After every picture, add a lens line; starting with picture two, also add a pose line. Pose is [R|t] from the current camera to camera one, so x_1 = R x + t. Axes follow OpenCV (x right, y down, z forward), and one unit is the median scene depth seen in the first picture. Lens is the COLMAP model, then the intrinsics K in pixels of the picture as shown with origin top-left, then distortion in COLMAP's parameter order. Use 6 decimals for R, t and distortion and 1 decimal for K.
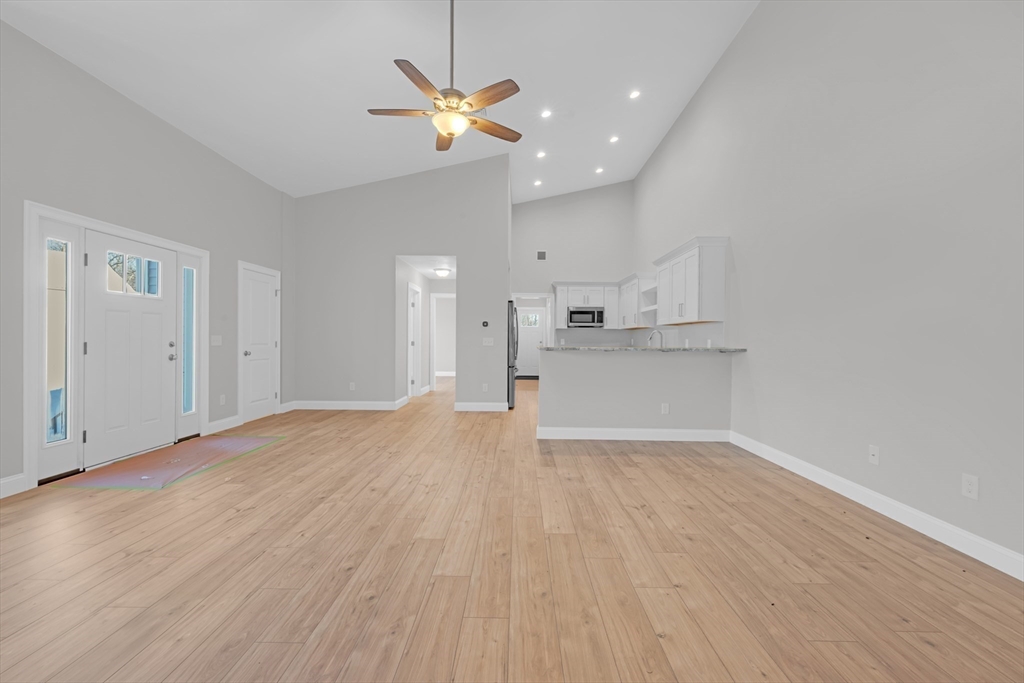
lens RADIAL K [[401.2, 0, 505.3], [0, 401.2, 339.0], [0, 0, 1]] dist [0.000670, -0.000067]
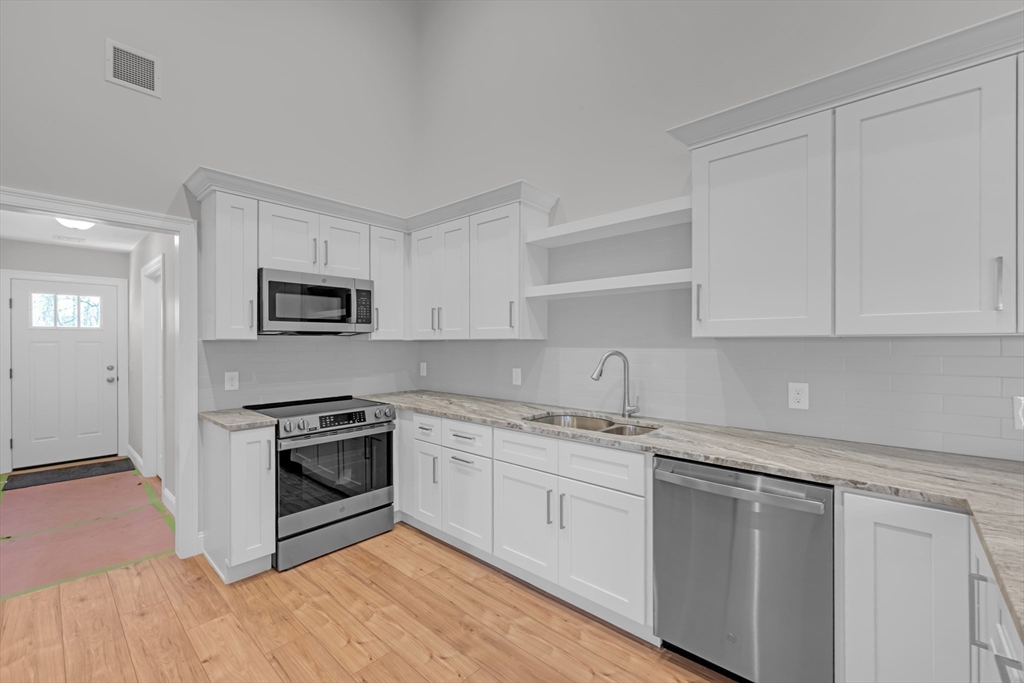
lens RADIAL K [[426.1, 0, 517.0], [0, 426.1, 342.5], [0, 0, 1]] dist [0.000427, 0.000079]
pose [[0.635661, -0.011985, 0.771875, 0.083228], [0.009814, 0.999924, 0.007444, -0.065011], [-0.771906, 0.002843, 0.635730, 1.702755]]
